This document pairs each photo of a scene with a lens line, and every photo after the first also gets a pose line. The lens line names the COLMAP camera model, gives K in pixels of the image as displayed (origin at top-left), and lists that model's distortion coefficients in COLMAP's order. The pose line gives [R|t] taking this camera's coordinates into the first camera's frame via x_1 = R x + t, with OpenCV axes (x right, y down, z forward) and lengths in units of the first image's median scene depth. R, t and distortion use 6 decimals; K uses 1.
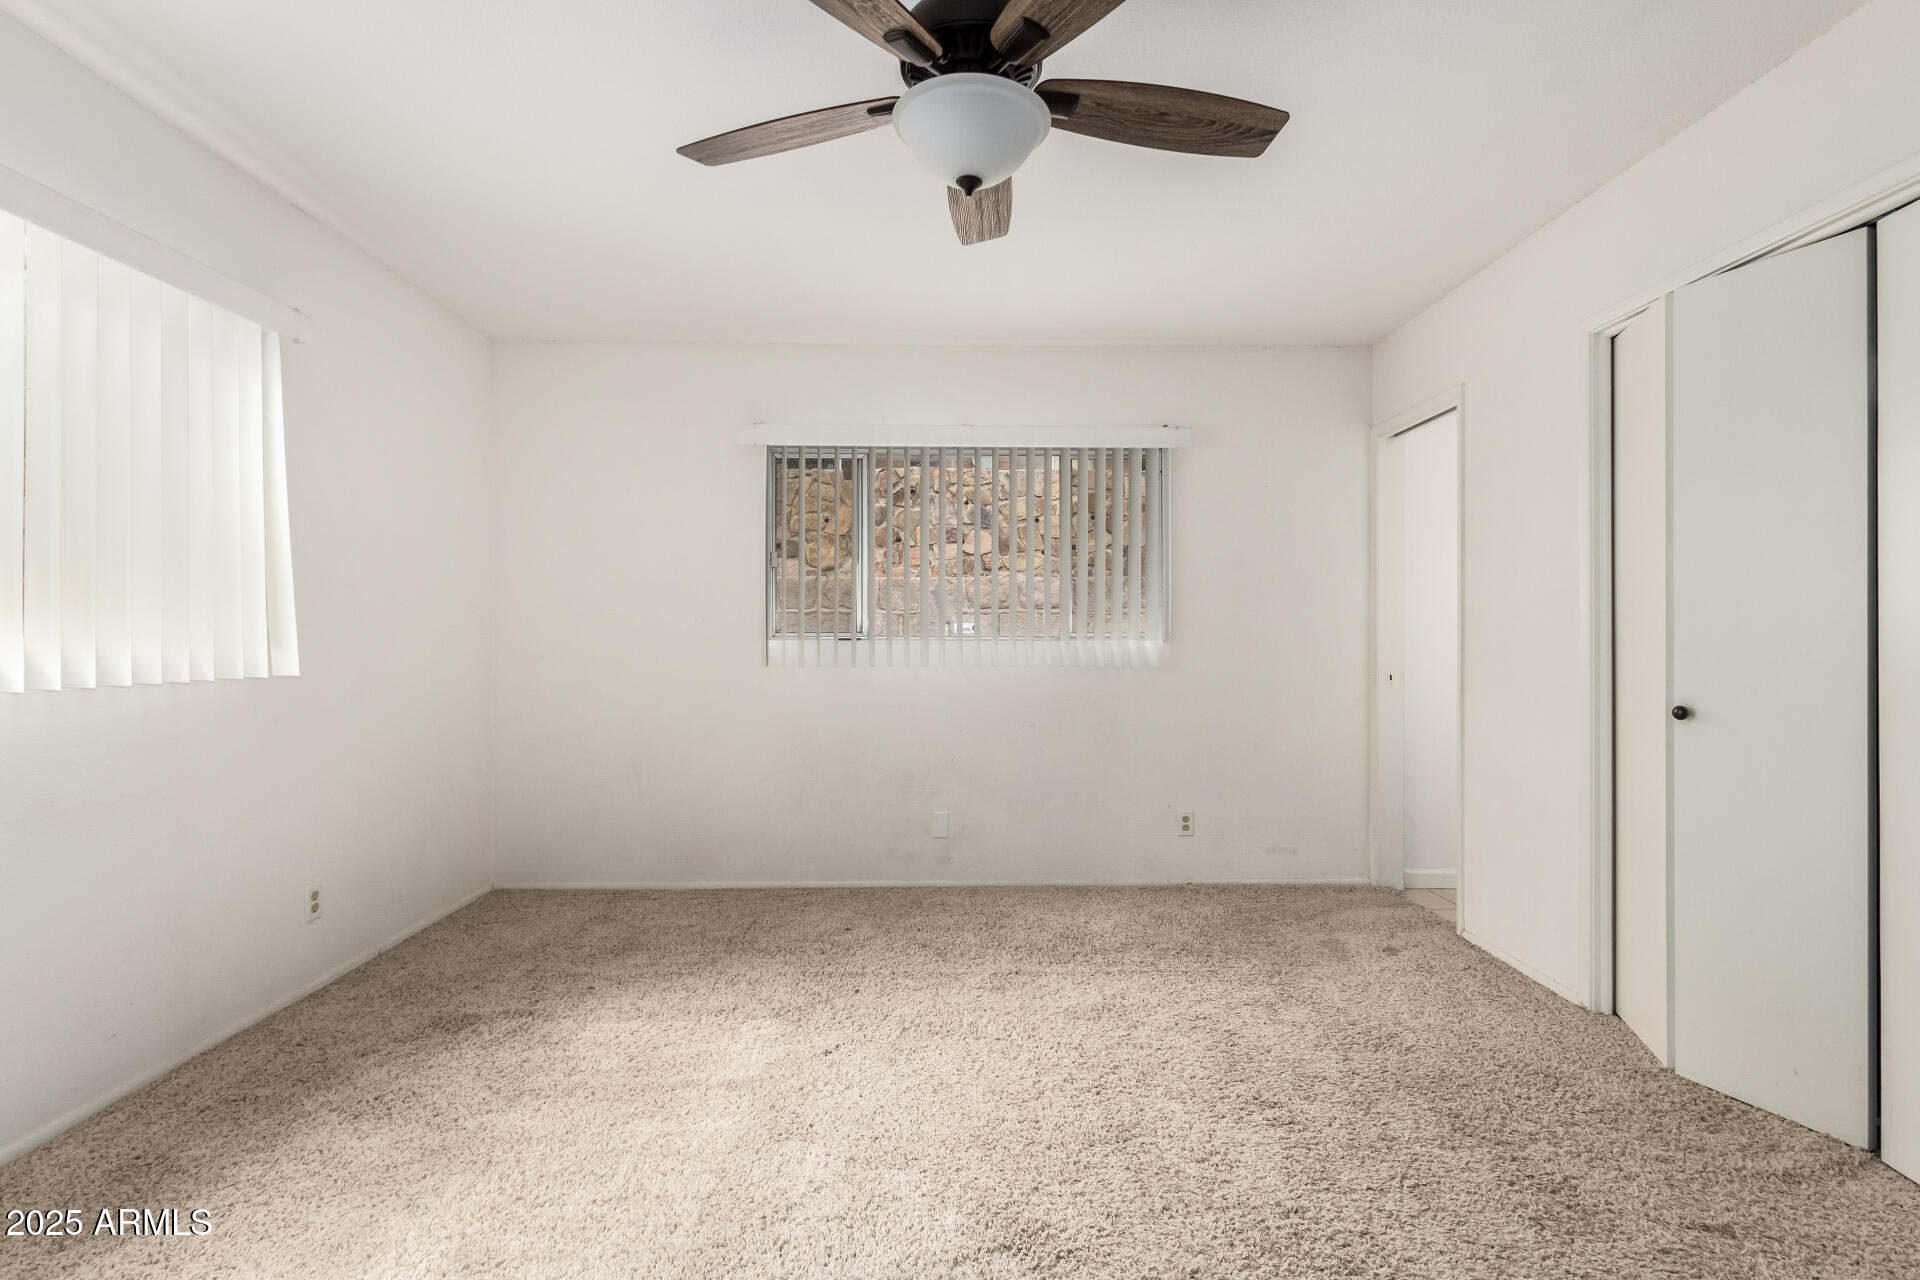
lens RADIAL K [[870.2, 0, 1042.0], [0, 870.2, 628.8], [0, 0, 1]] dist [0.001361, 0.000242]
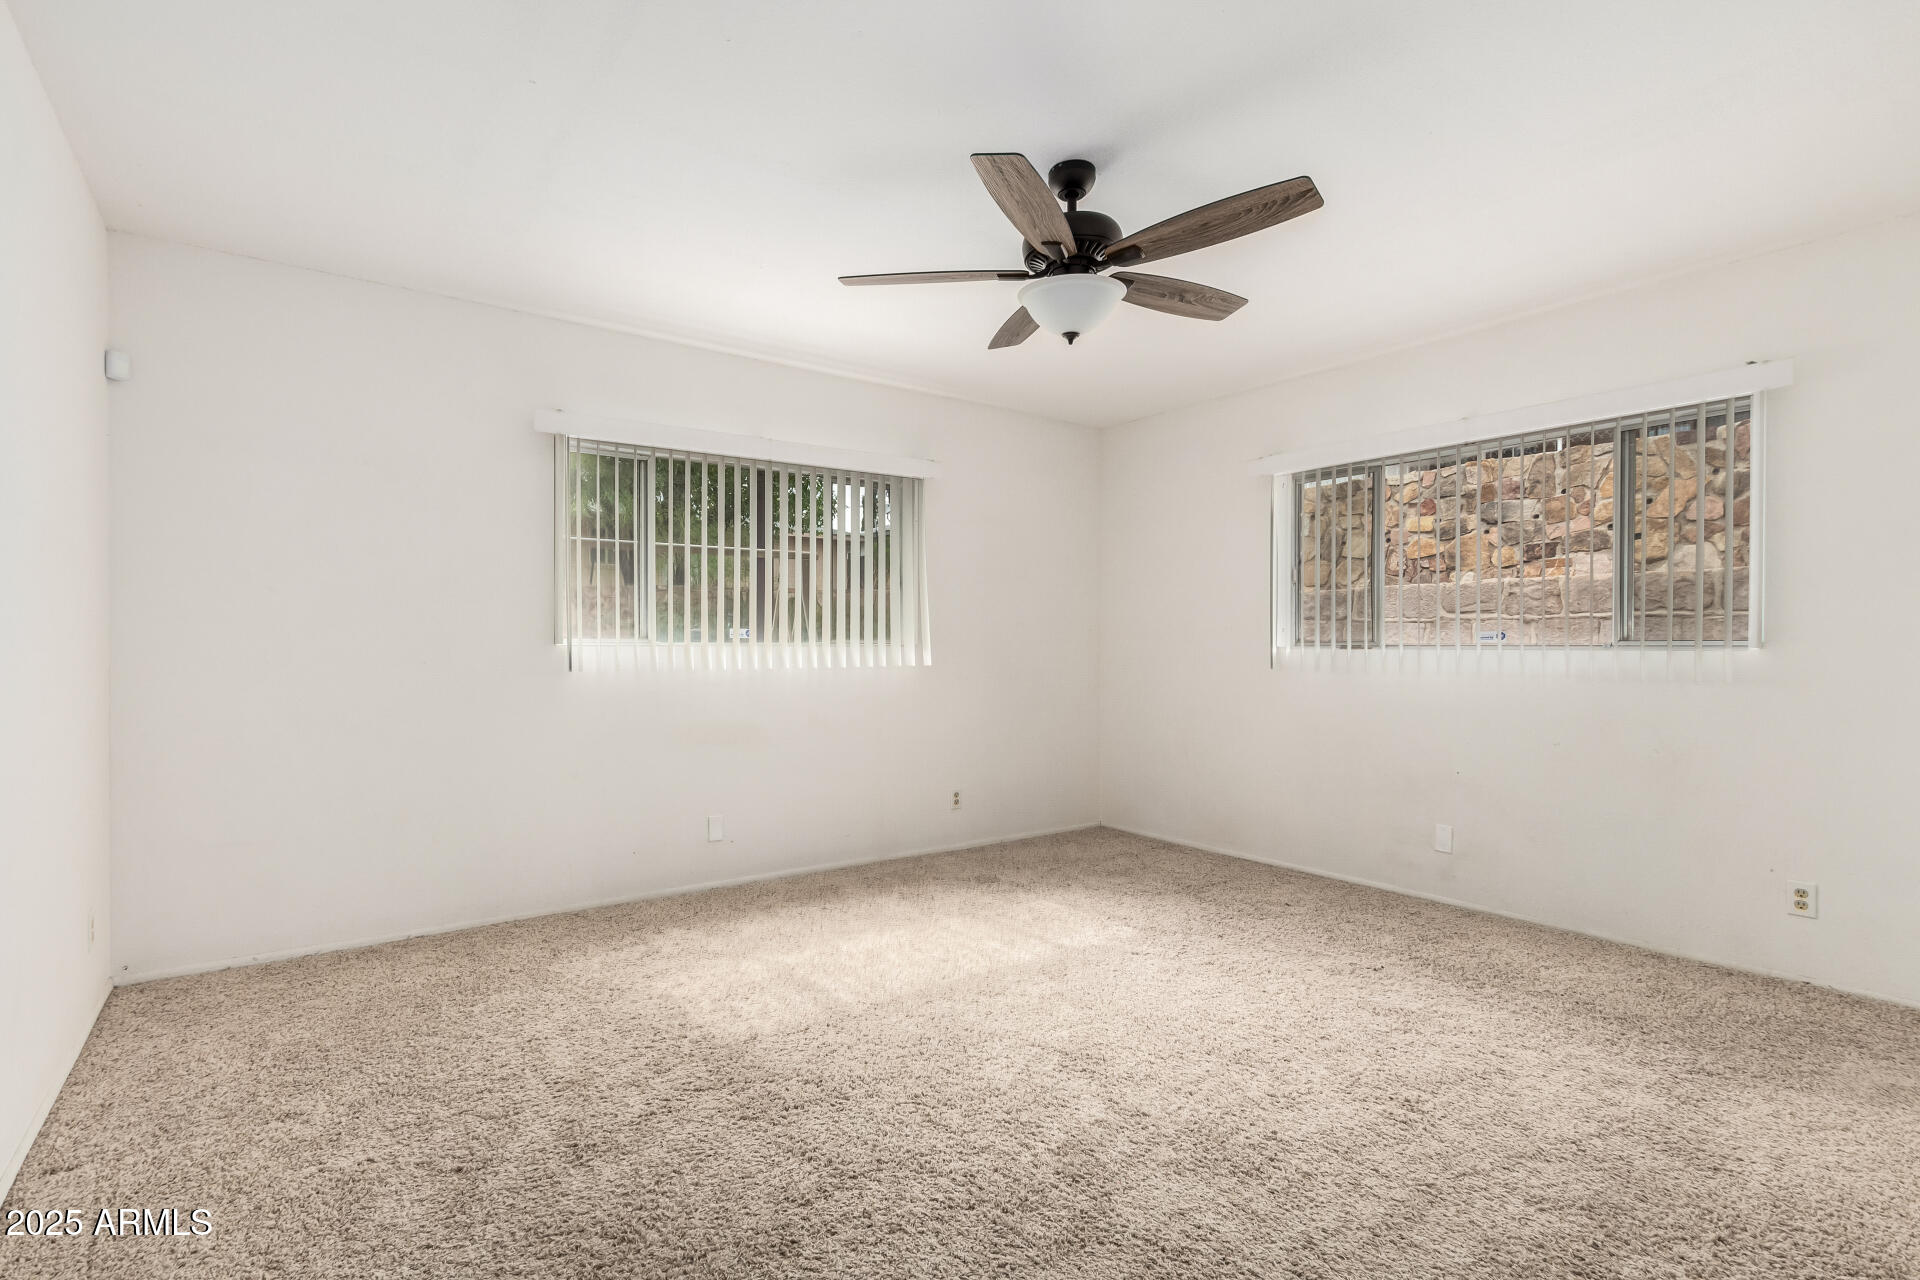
lens RADIAL K [[882.5, 0, 949.4], [0, 882.5, 642.5], [0, 0, 1]] dist [-0.017135, 0.000429]
pose [[0.577953, -0.000306, -0.816070, 0.514535], [0.006250, 0.999972, 0.004051, -0.001141], [0.816046, -0.007442, 0.577939, -0.012473]]
